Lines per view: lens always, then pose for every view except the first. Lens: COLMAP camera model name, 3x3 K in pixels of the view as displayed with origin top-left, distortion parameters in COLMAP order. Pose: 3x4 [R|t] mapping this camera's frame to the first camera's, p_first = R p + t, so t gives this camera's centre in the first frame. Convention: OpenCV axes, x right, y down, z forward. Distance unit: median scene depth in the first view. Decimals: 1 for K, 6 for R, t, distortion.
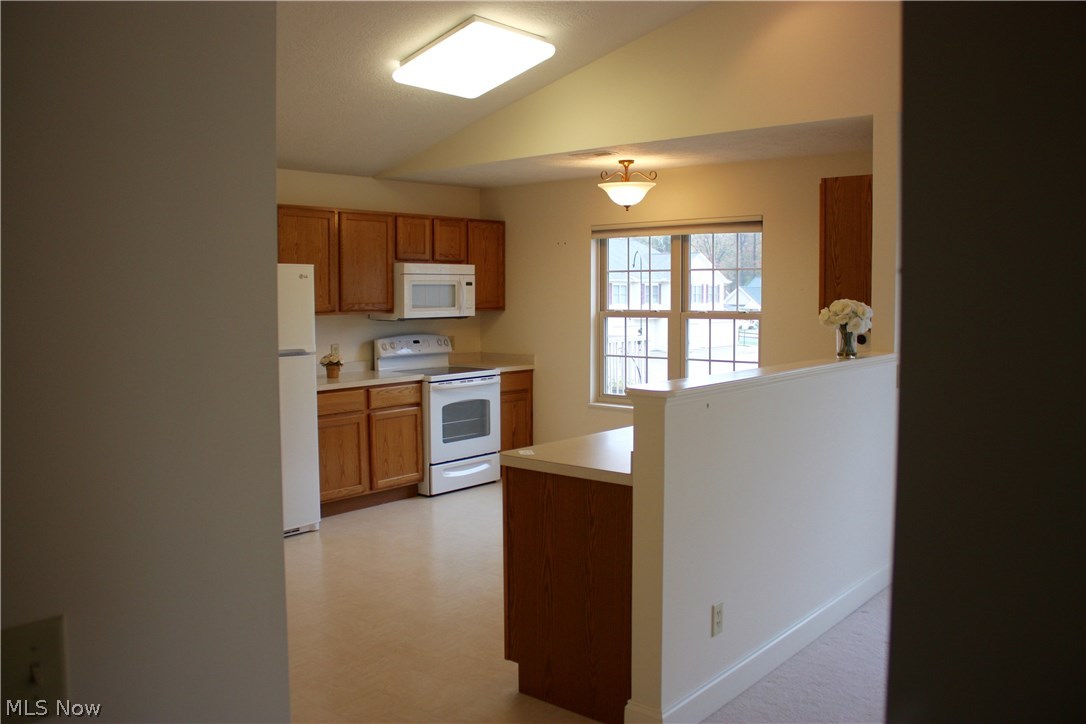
lens RADIAL K [[920.1, 0, 543.0], [0, 920.1, 362.0], [0, 0, 1]] dist [-0.126396, -0.002120]
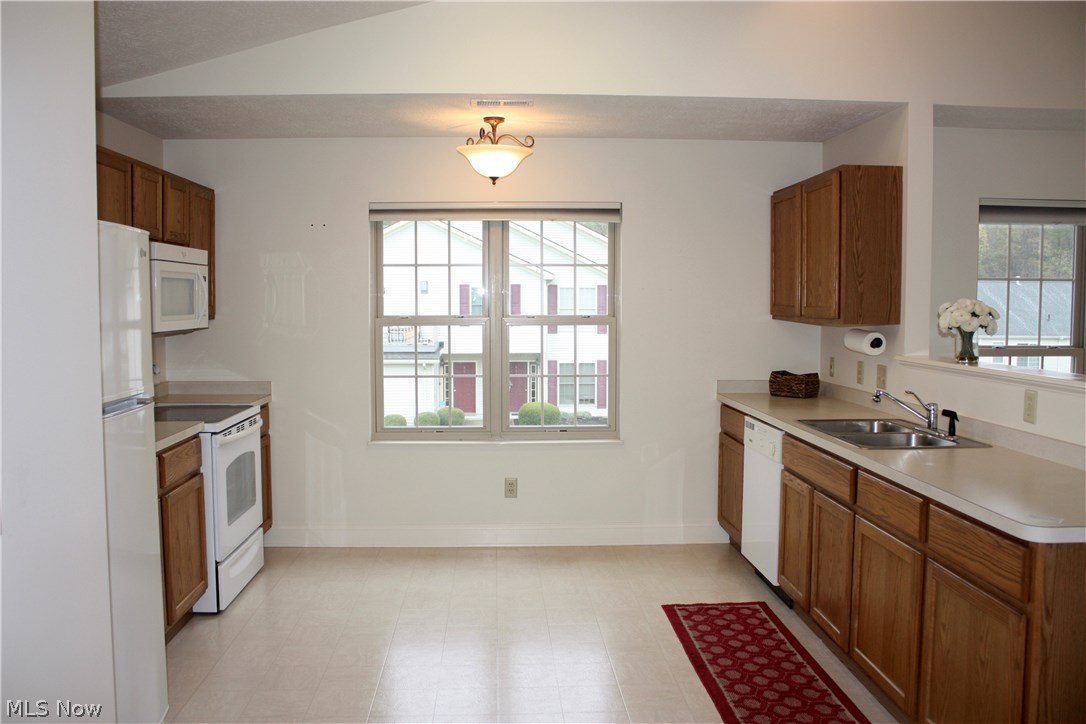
lens RADIAL K [[920.1, 0, 543.0], [0, 920.1, 362.0], [0, 0, 1]] dist [-0.126396, -0.002120]
pose [[0.733779, -0.039258, 0.678254, -0.381955], [0.047046, 0.998869, 0.006919, -0.020289], [-0.677758, 0.026832, 0.734795, 0.402403]]
